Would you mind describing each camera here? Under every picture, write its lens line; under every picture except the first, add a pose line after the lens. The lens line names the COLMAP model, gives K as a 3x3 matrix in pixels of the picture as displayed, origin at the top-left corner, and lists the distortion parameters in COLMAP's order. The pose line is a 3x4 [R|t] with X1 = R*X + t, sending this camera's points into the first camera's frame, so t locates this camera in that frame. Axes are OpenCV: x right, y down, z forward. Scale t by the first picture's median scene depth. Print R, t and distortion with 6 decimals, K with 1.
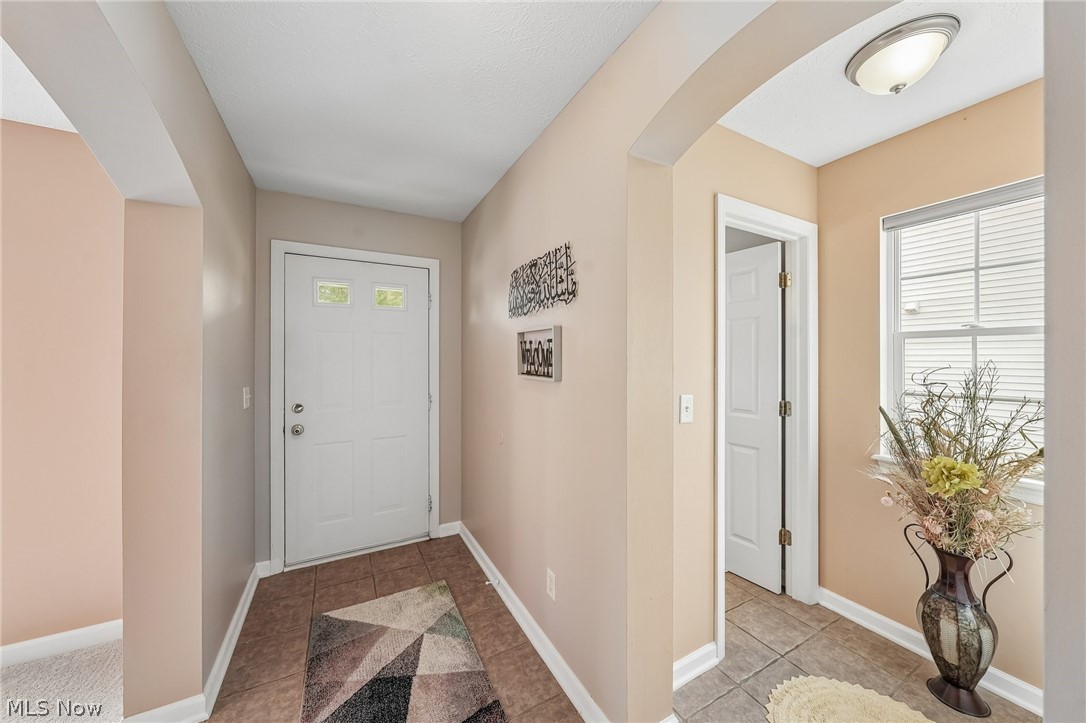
lens RADIAL K [[372.6, 0, 540.5], [0, 372.6, 358.9], [0, 0, 1]] dist [-0.001571, 0.000195]
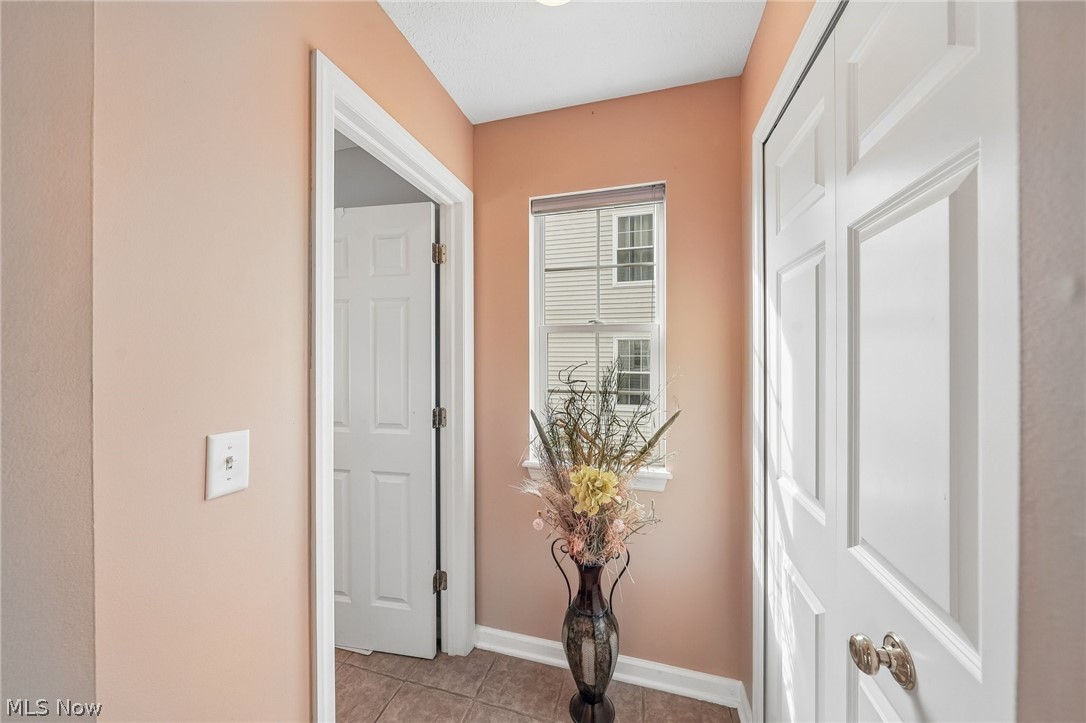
lens RADIAL K [[372.6, 0, 540.5], [0, 372.6, 358.9], [0, 0, 1]] dist [-0.001571, 0.000195]
pose [[0.700819, -0.008399, 0.713289, 0.326127], [0.000355, 0.999935, 0.011426, 0.001288], [-0.713339, -0.007754, 0.700776, 0.395582]]
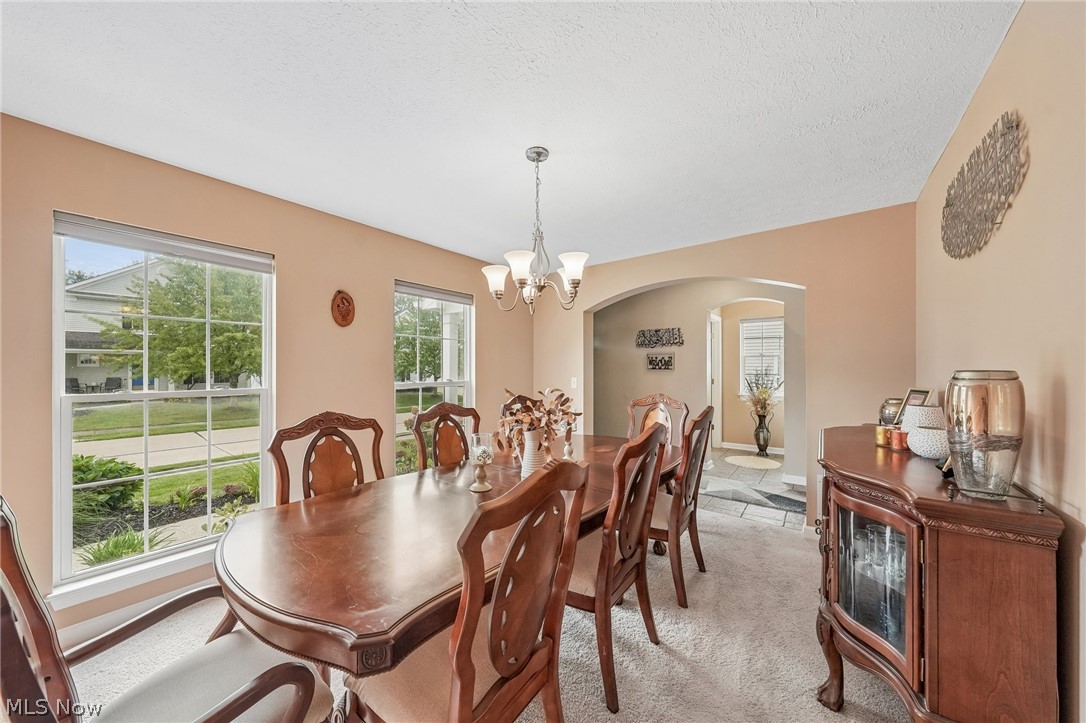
lens RADIAL K [[372.6, 0, 540.5], [0, 372.6, 358.9], [0, 0, 1]] dist [-0.001571, 0.000195]
pose [[0.912821, 0.007935, 0.408283, -2.215107], [0.002182, 0.999702, -0.024308, 0.035429], [-0.408354, 0.023080, 0.912532, -1.373290]]
